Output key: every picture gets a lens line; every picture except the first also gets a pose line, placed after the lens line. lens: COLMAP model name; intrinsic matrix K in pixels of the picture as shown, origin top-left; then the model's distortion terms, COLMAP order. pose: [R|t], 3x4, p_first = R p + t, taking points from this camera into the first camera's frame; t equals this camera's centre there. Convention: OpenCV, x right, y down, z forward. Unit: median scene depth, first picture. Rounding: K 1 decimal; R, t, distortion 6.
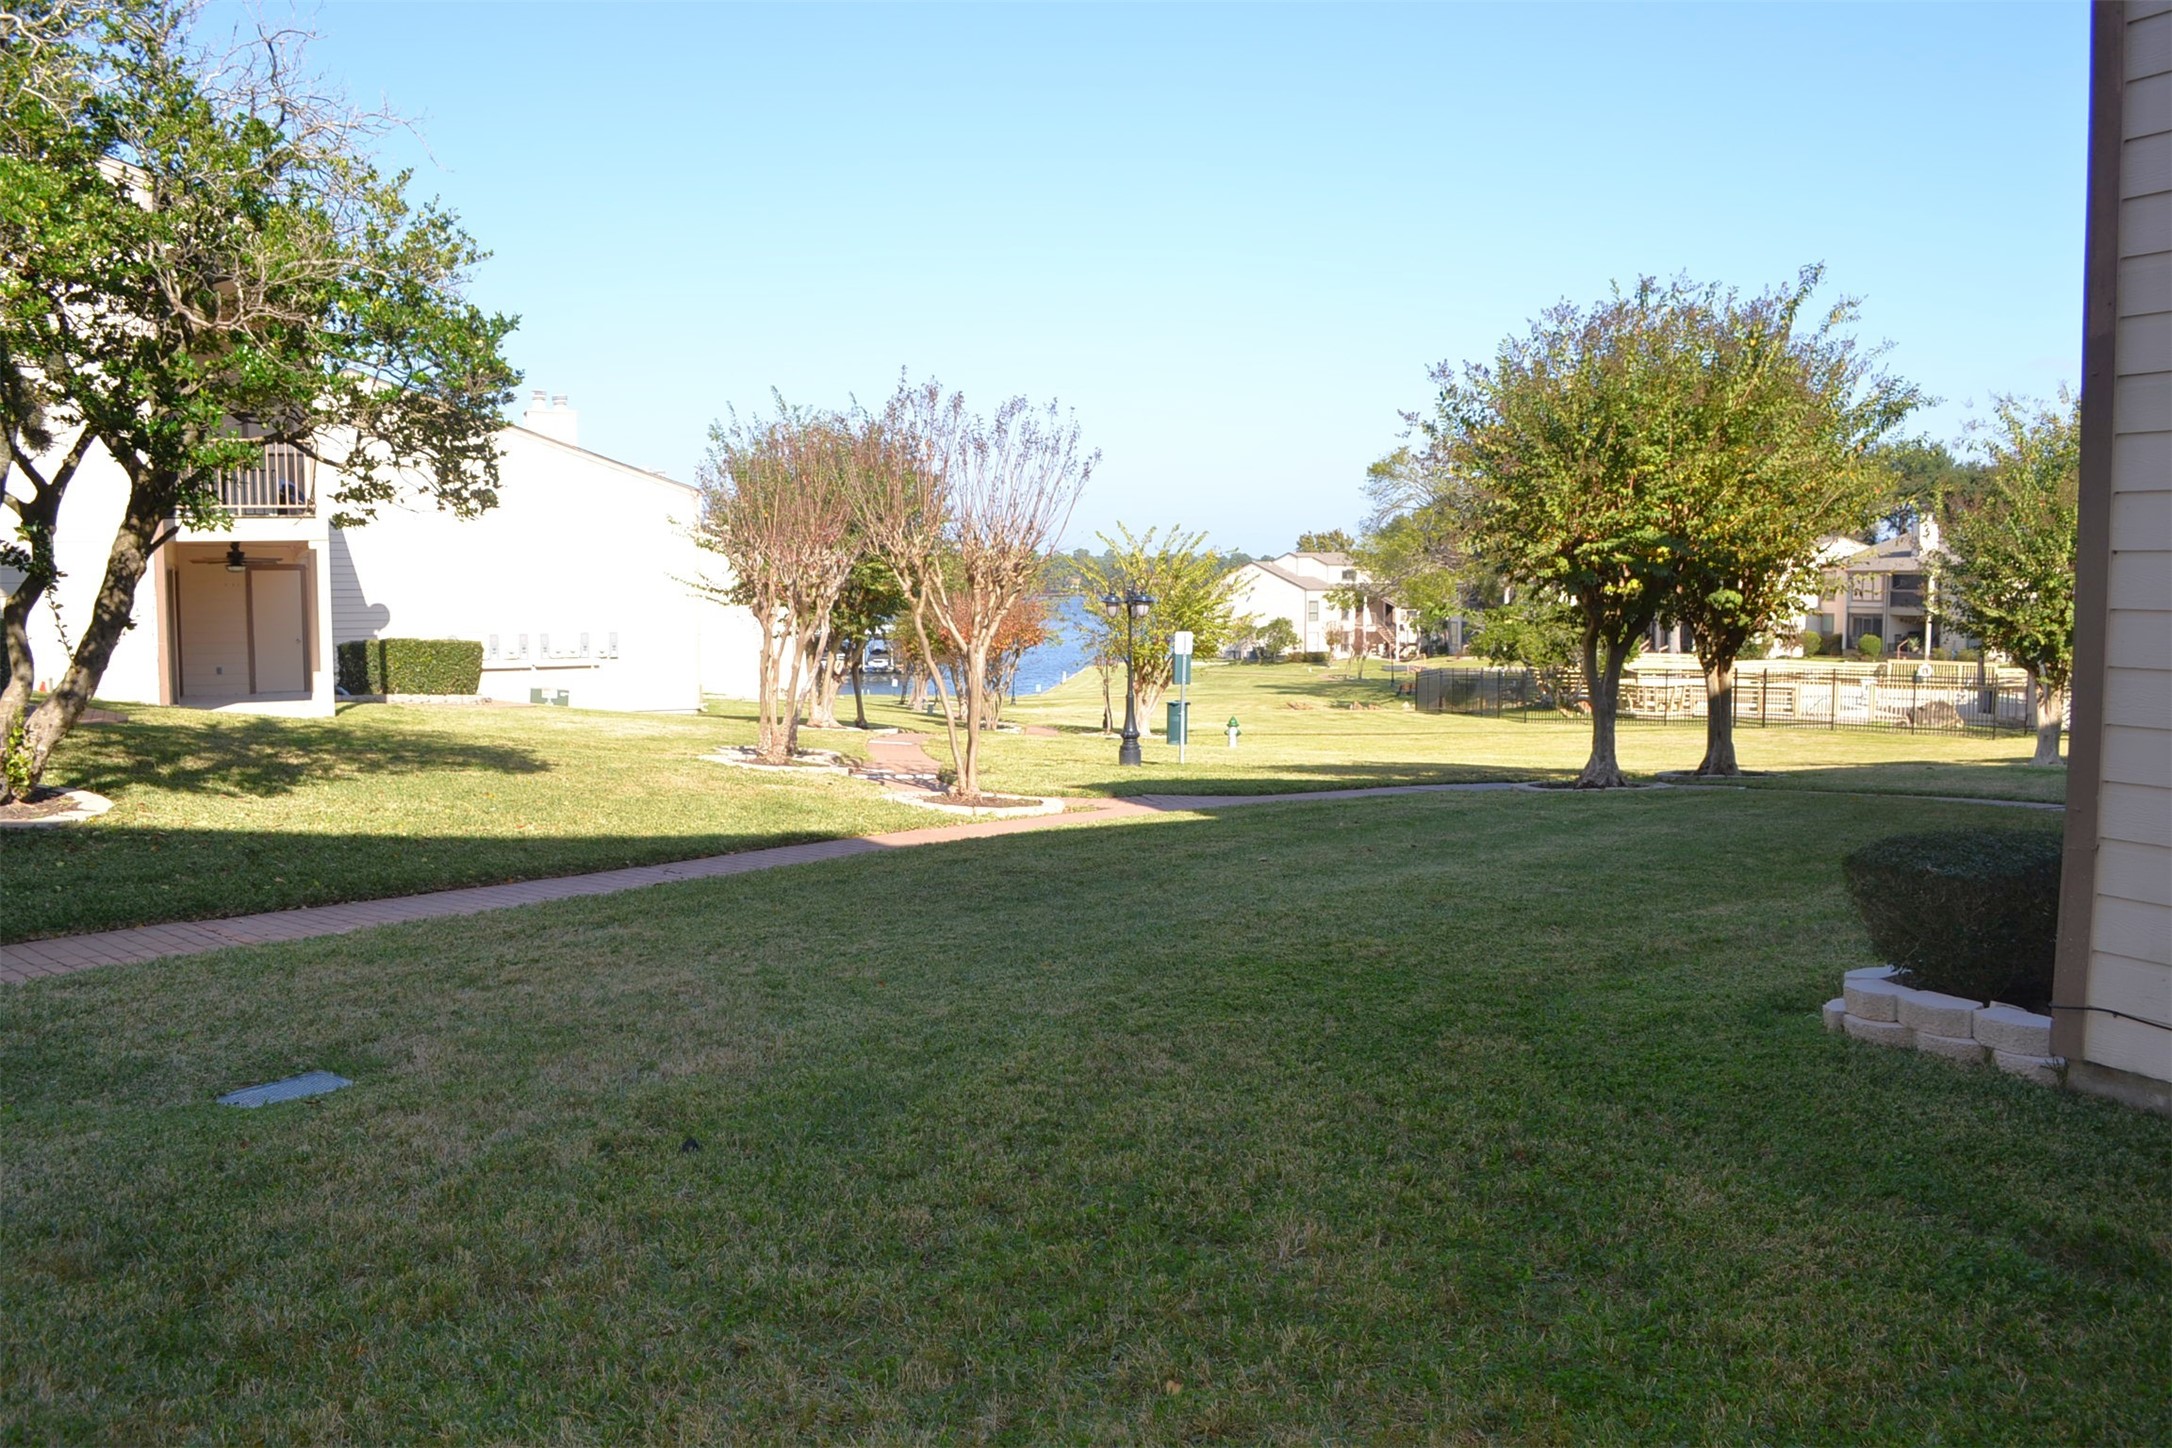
lens RADIAL K [[1744.0, 0, 1086.6], [0, 1744.0, 743.6], [0, 0, 1]] dist [-0.071581, 0.000670]
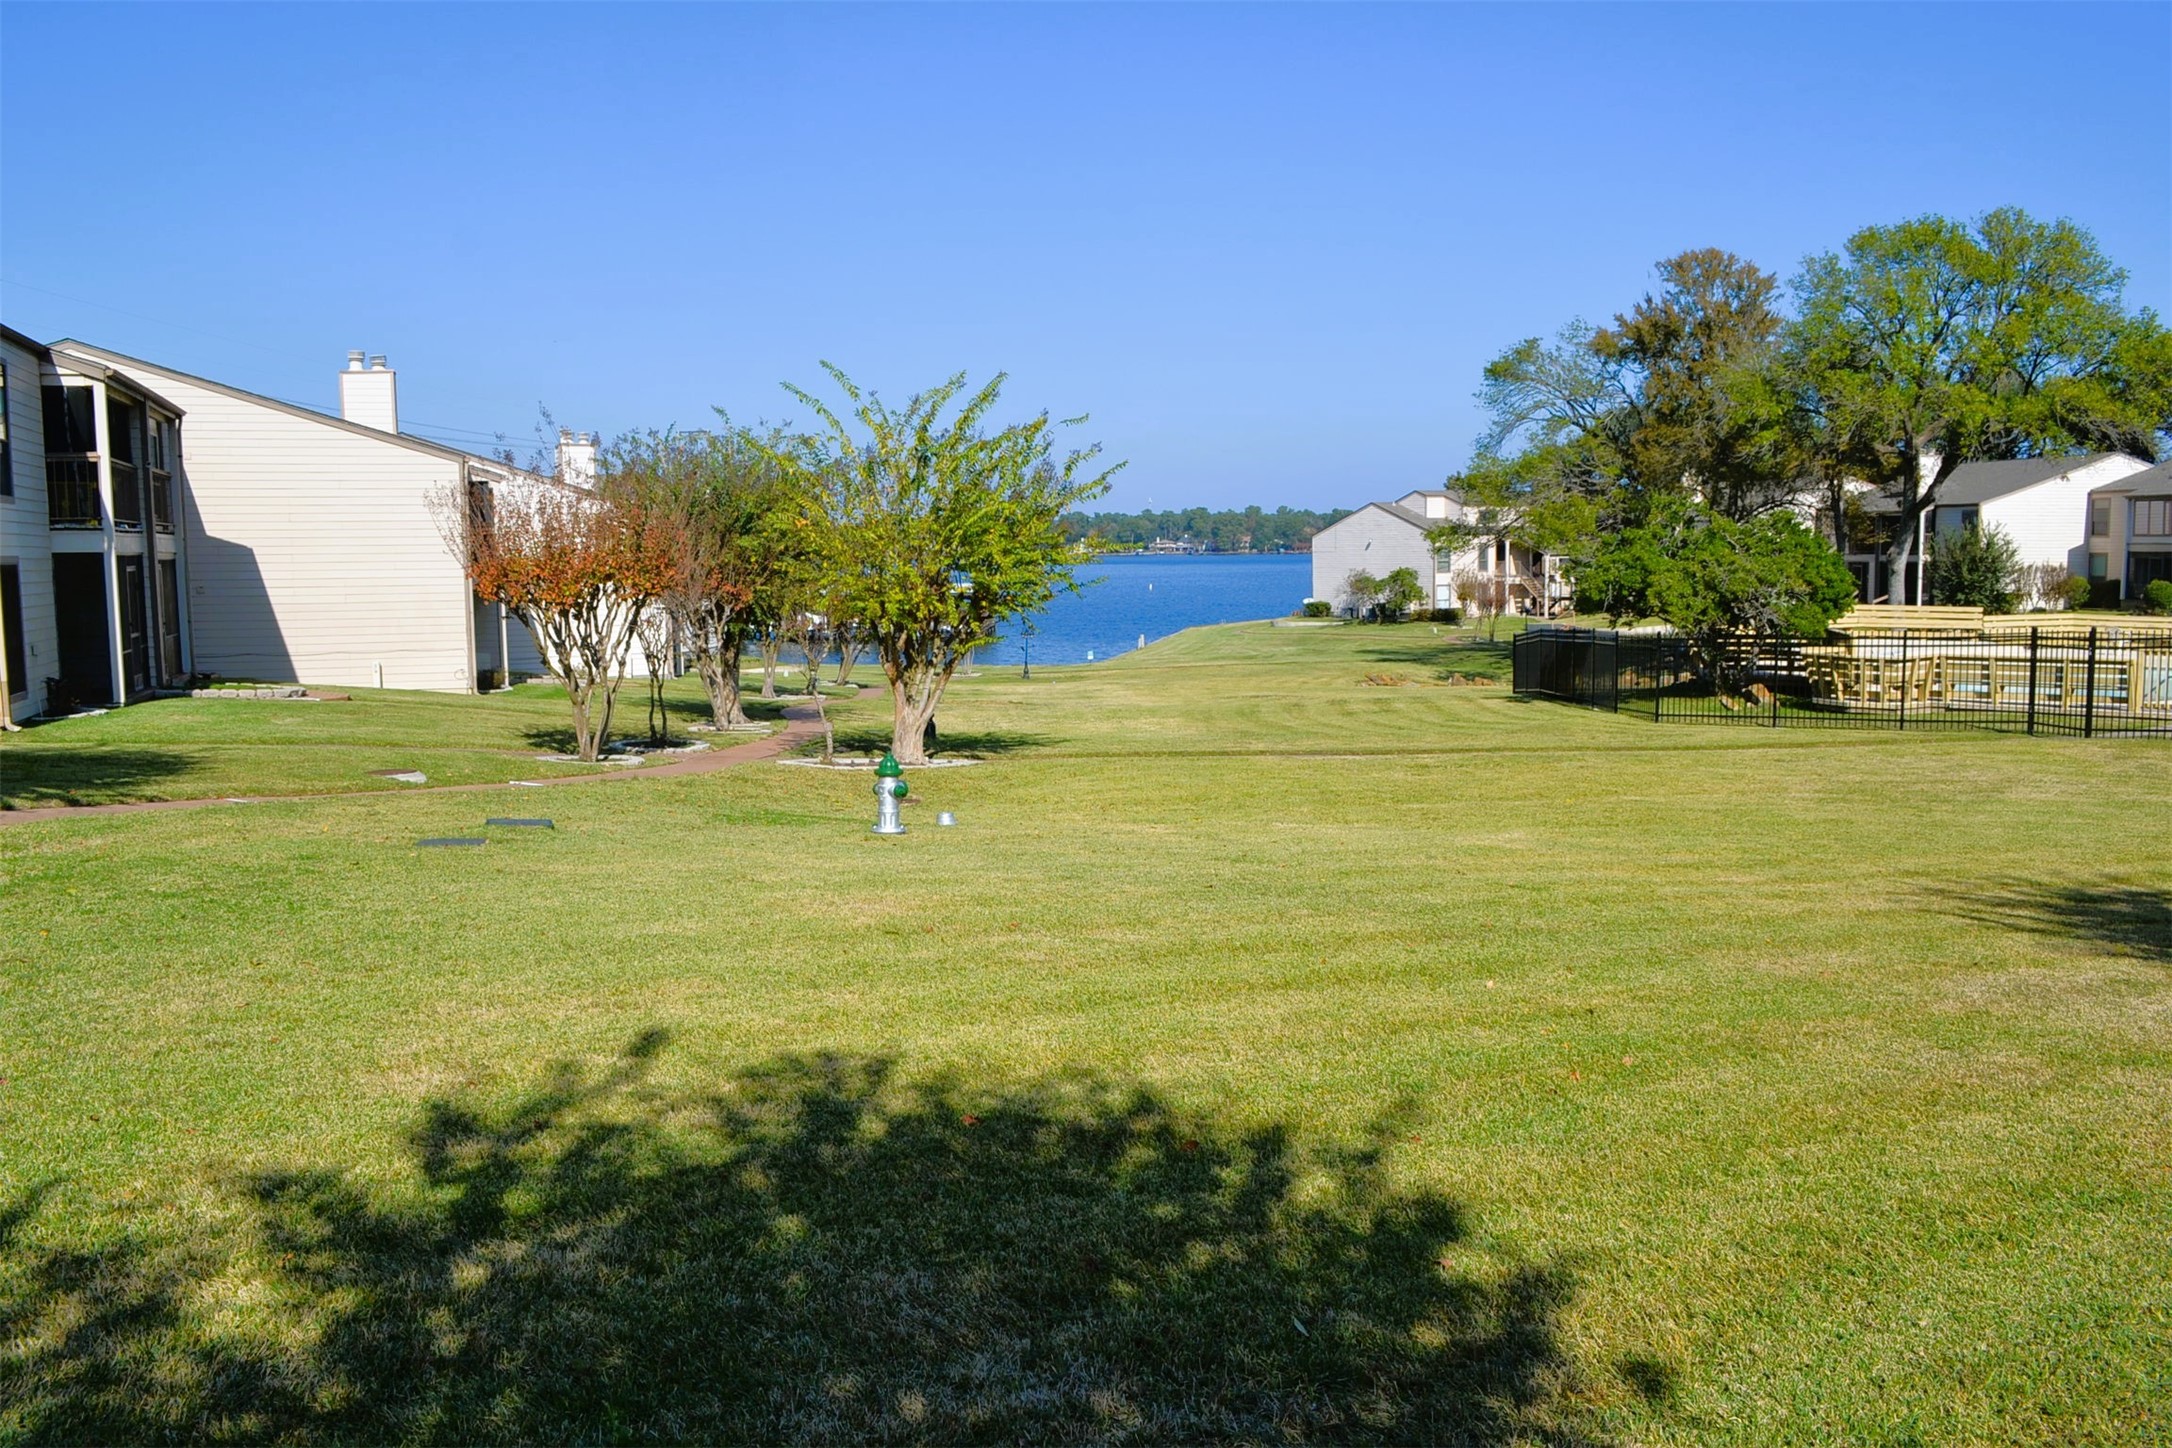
lens RADIAL K [[1744.0, 0, 1086.6], [0, 1744.0, 743.6], [0, 0, 1]] dist [-0.071581, 0.000670]
pose [[0.994497, -0.001923, -0.104744, 0.063144], [0.004272, 0.999744, 0.022207, -0.009664], [0.104675, -0.022533, 0.994251, 0.204605]]
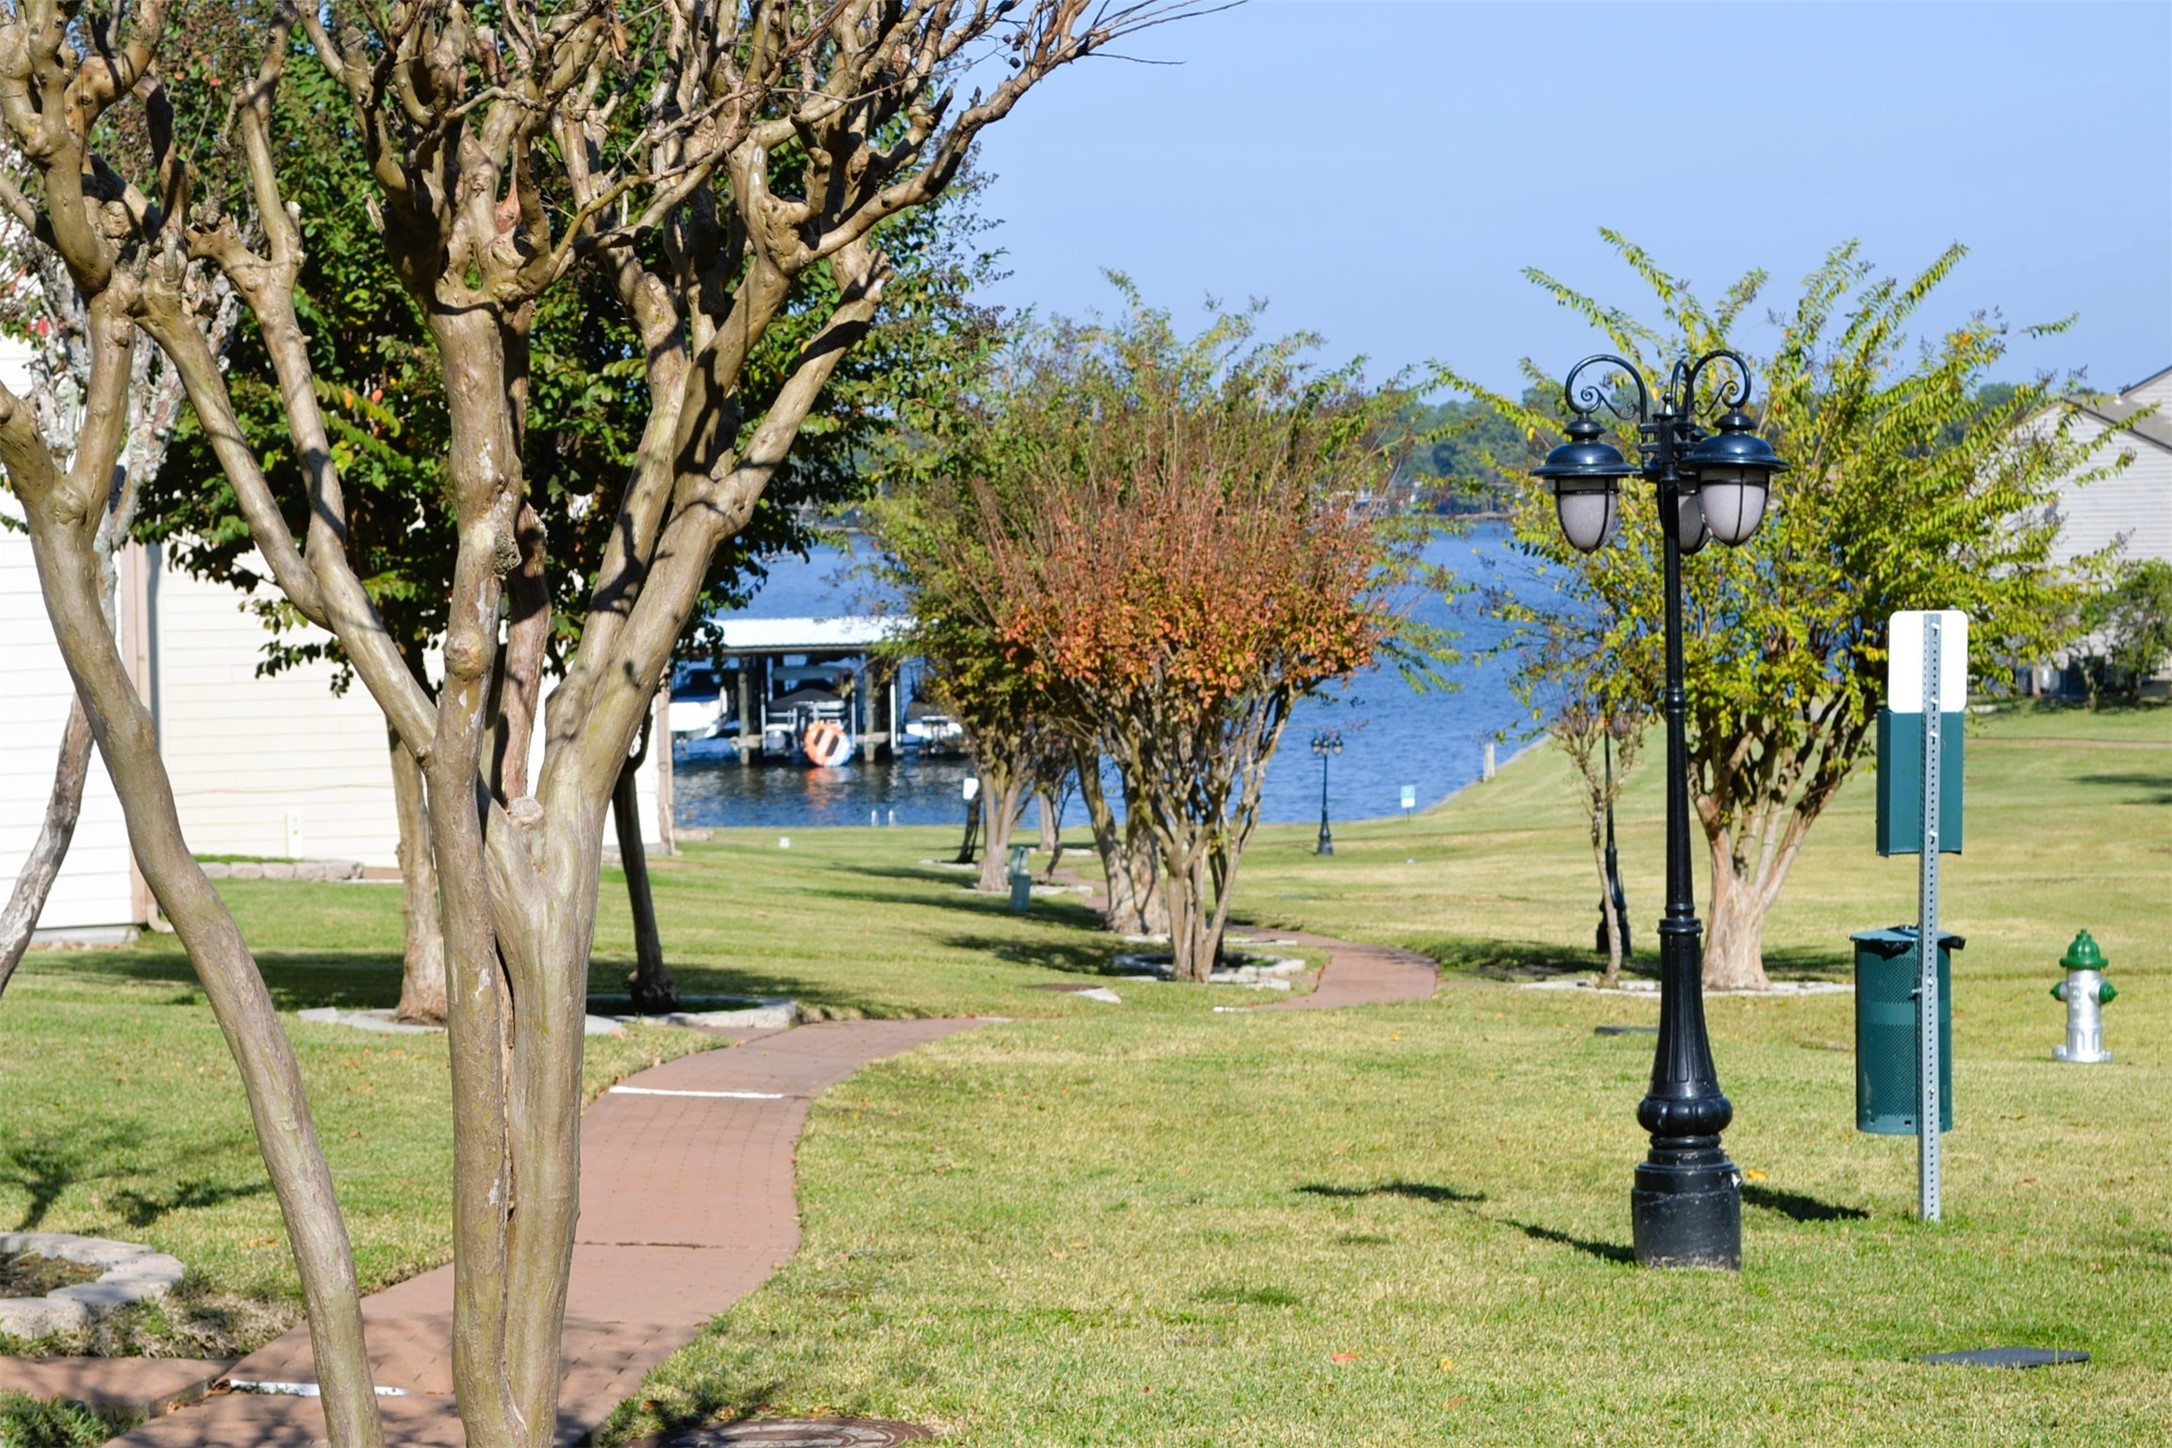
lens RADIAL K [[4966.8, 0, 1086.0], [0, 4966.8, 724.0], [0, 0, 1]] dist [0.027325, 0.086868]
pose [[0.995188, -0.019875, -0.095949, 0.002464], [0.015593, 0.998857, -0.045176, -0.005375], [0.096737, 0.043463, 0.994361, 0.085085]]
